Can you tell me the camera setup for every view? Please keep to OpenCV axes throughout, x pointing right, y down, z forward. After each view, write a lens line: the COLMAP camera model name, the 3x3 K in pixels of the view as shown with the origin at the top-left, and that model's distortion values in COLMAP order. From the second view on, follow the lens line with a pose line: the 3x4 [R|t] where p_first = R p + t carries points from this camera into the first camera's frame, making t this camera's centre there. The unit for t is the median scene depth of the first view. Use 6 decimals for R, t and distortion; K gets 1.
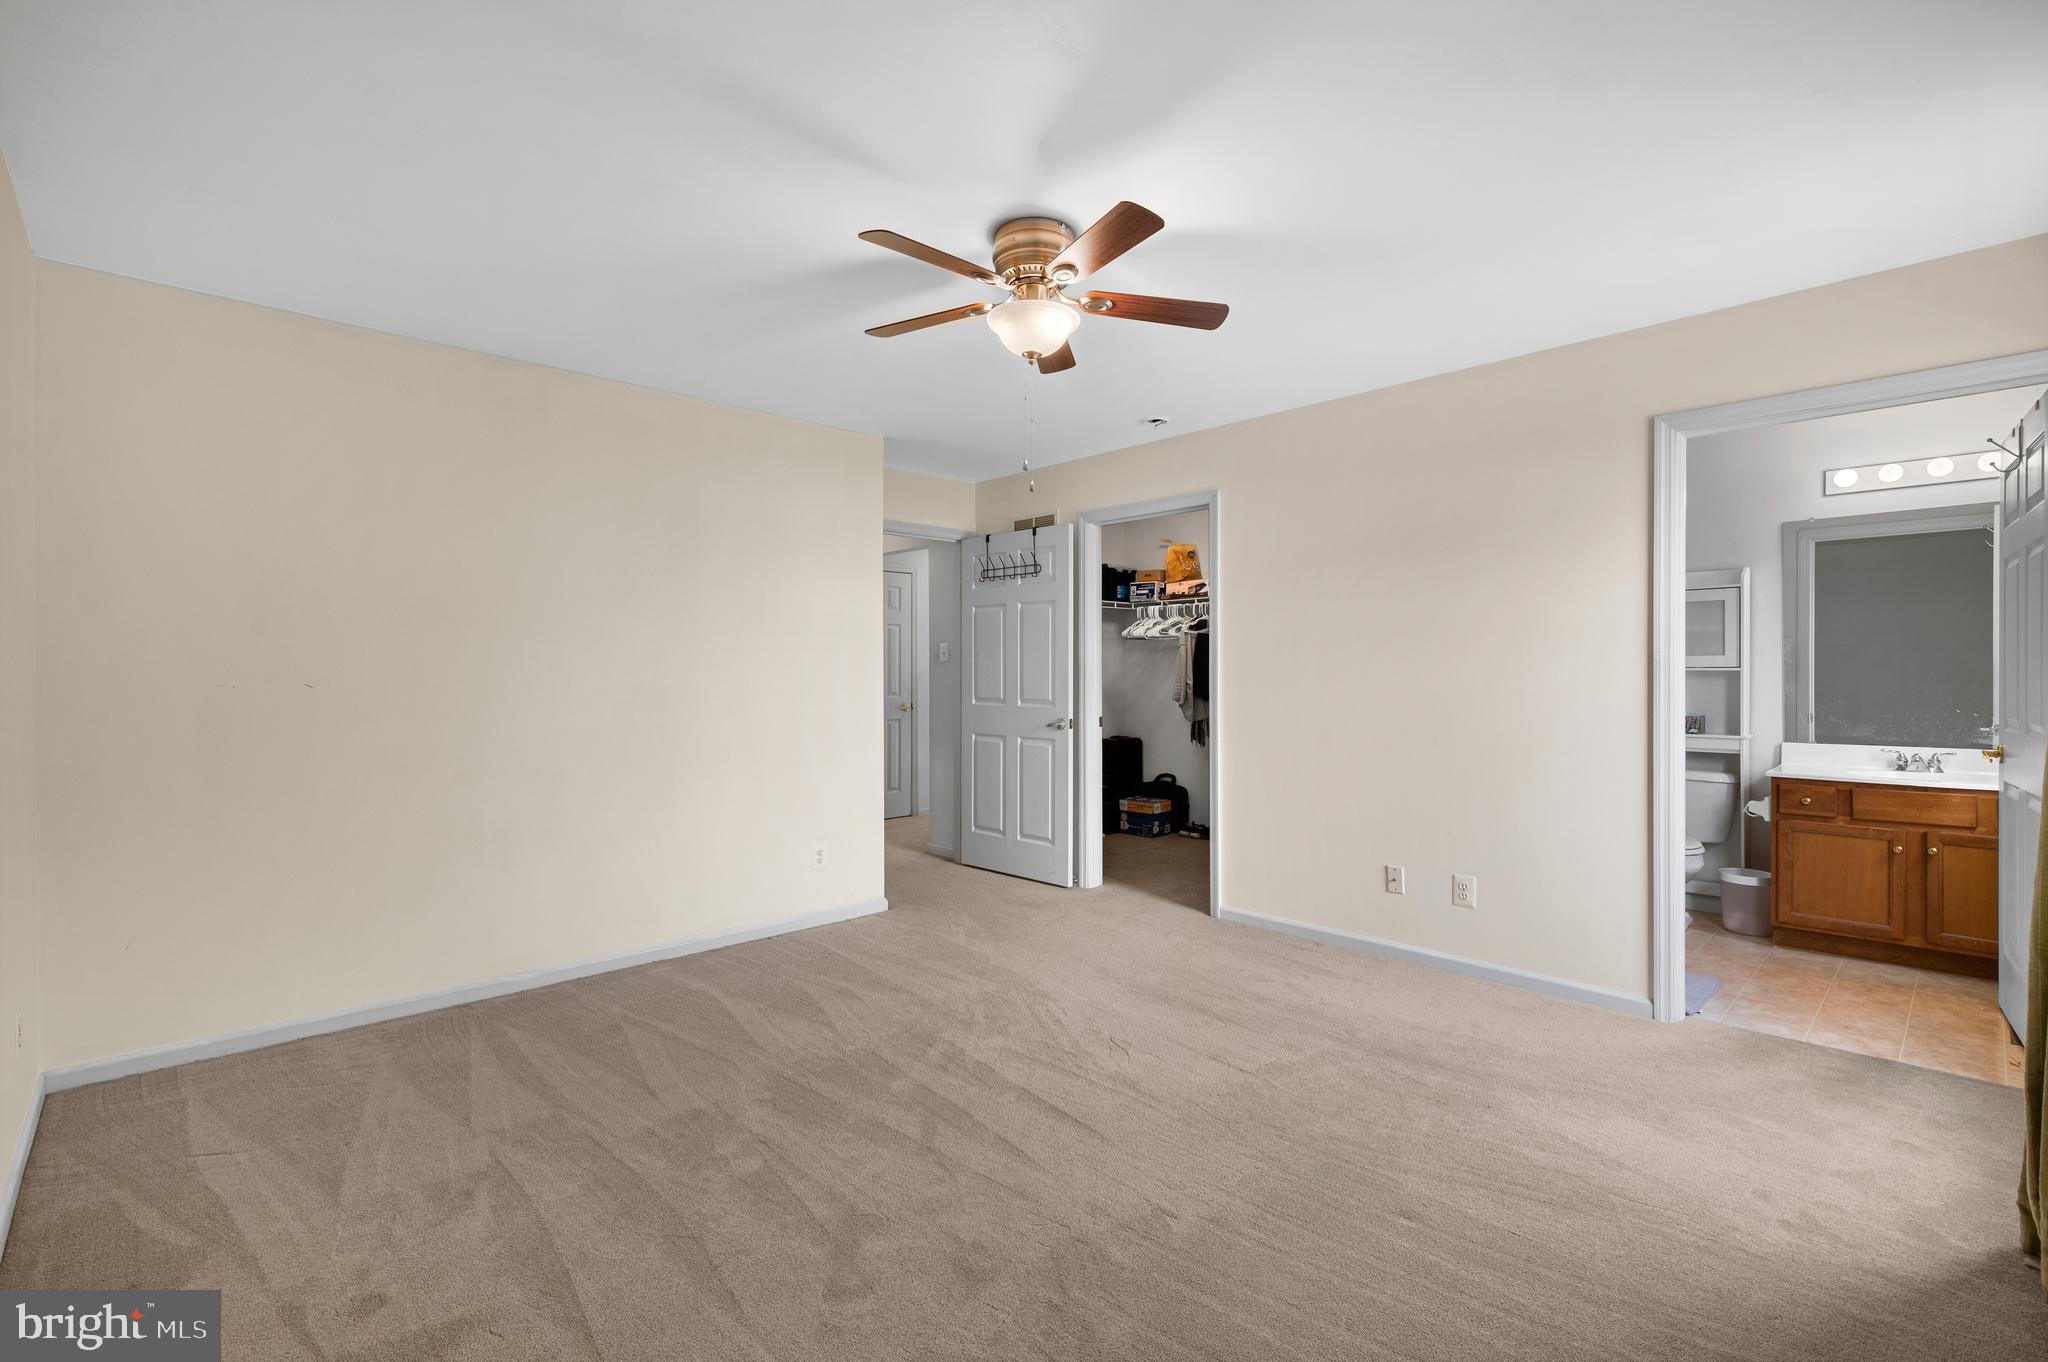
lens RADIAL K [[936.3, 0, 1022.8], [0, 936.3, 671.9], [0, 0, 1]] dist [-0.000825, 0.000566]
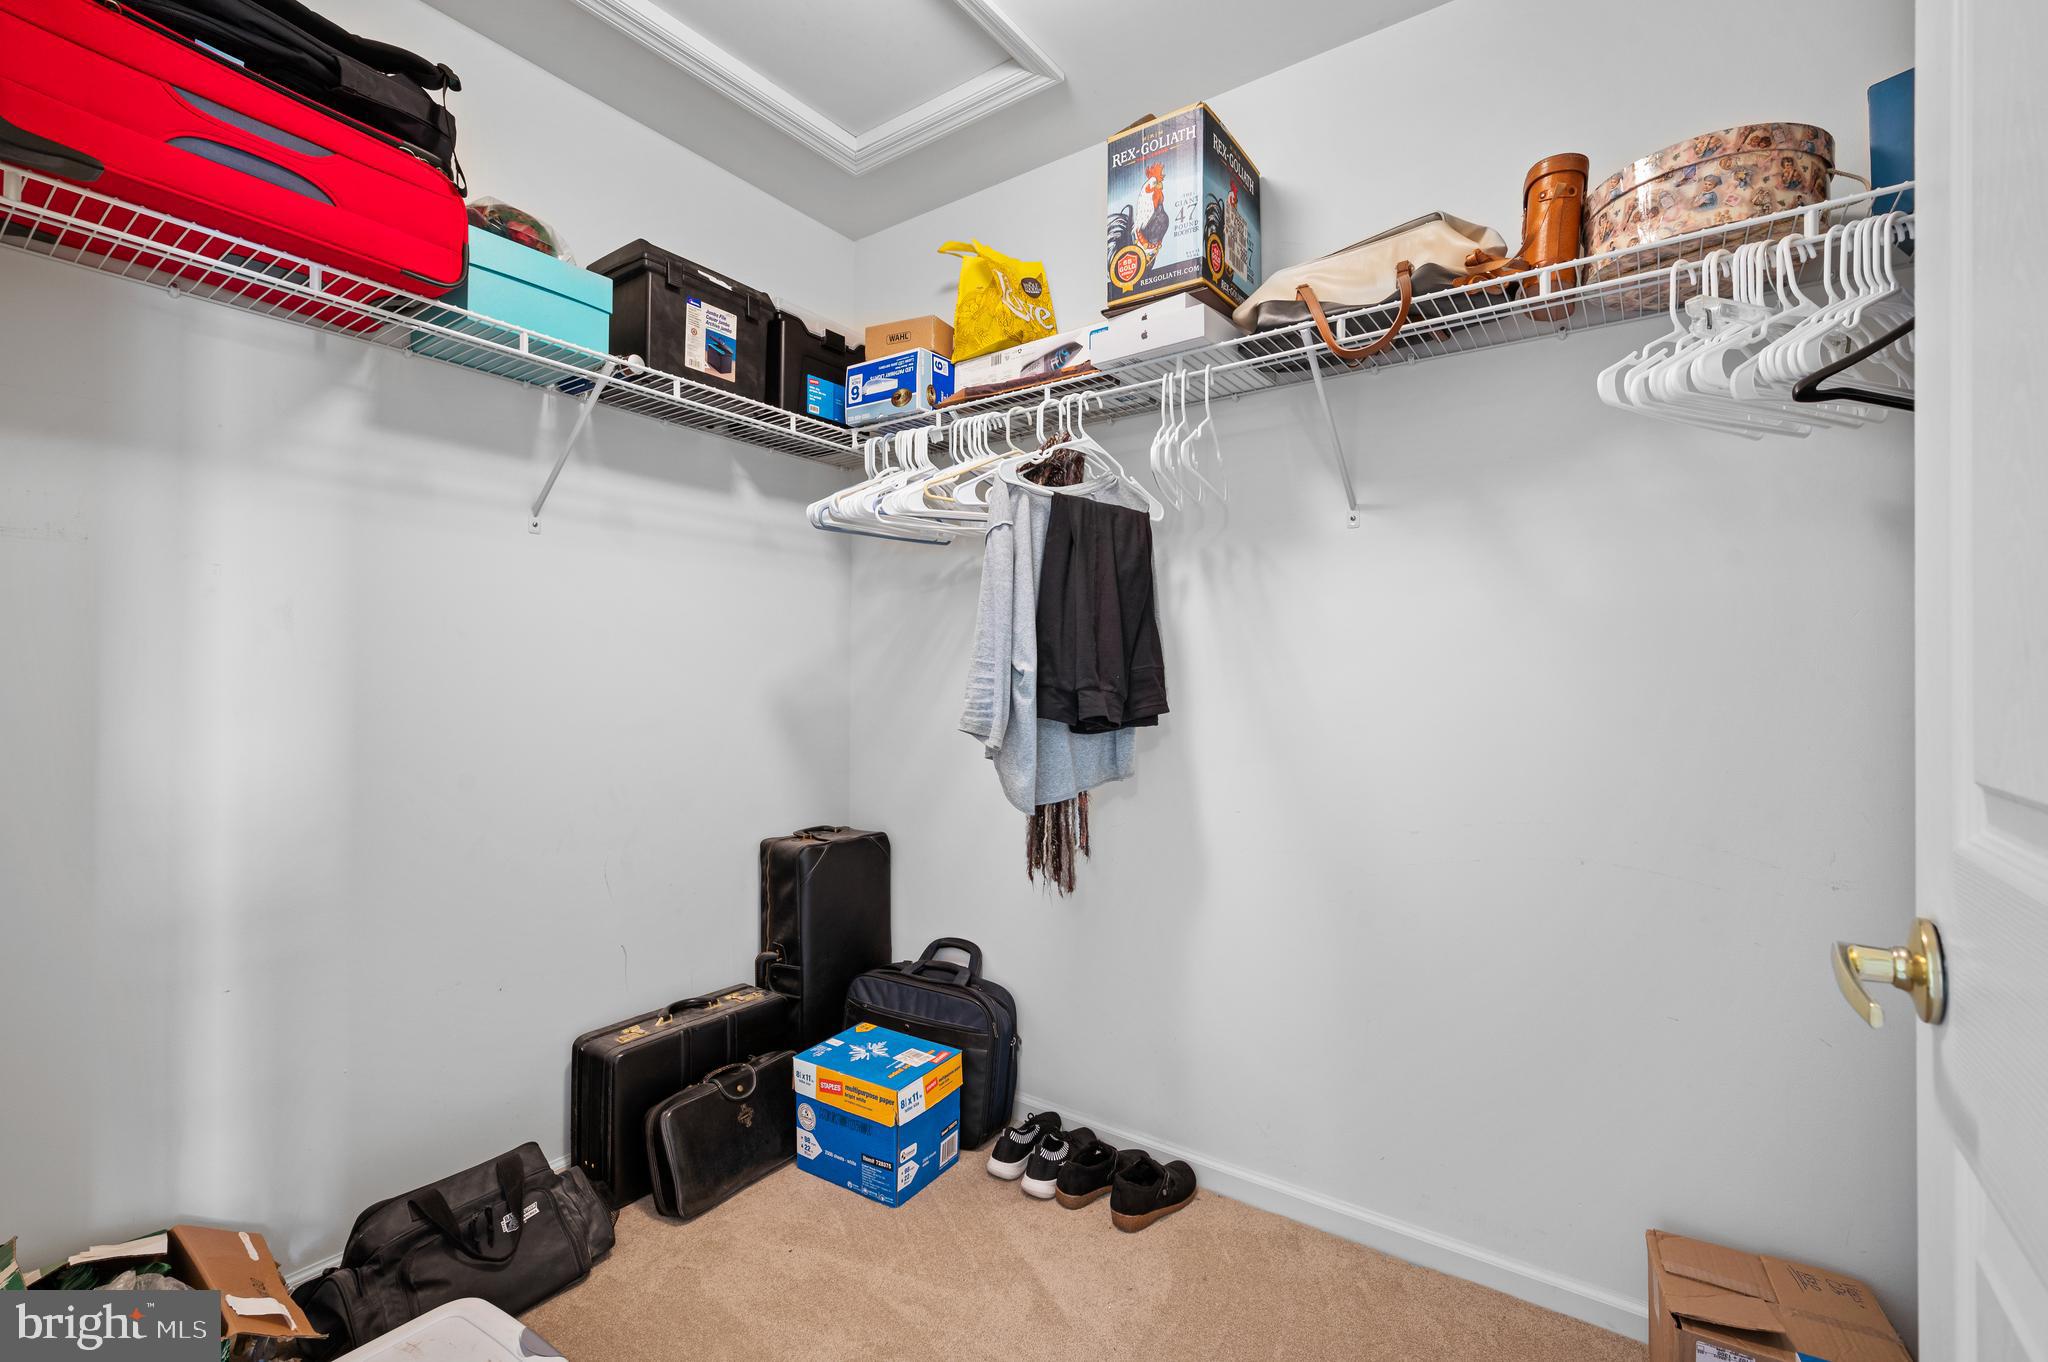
lens RADIAL K [[867.2, 0, 1024.0], [0, 867.2, 681.0], [0, 0, 1]] dist [-0.002183, -0.000146]
pose [[0.984460, 0.006860, 0.175476, 0.130872], [-0.006628, 0.999976, -0.001907, 0.015140], [-0.175485, 0.000714, 0.984482, 0.734595]]
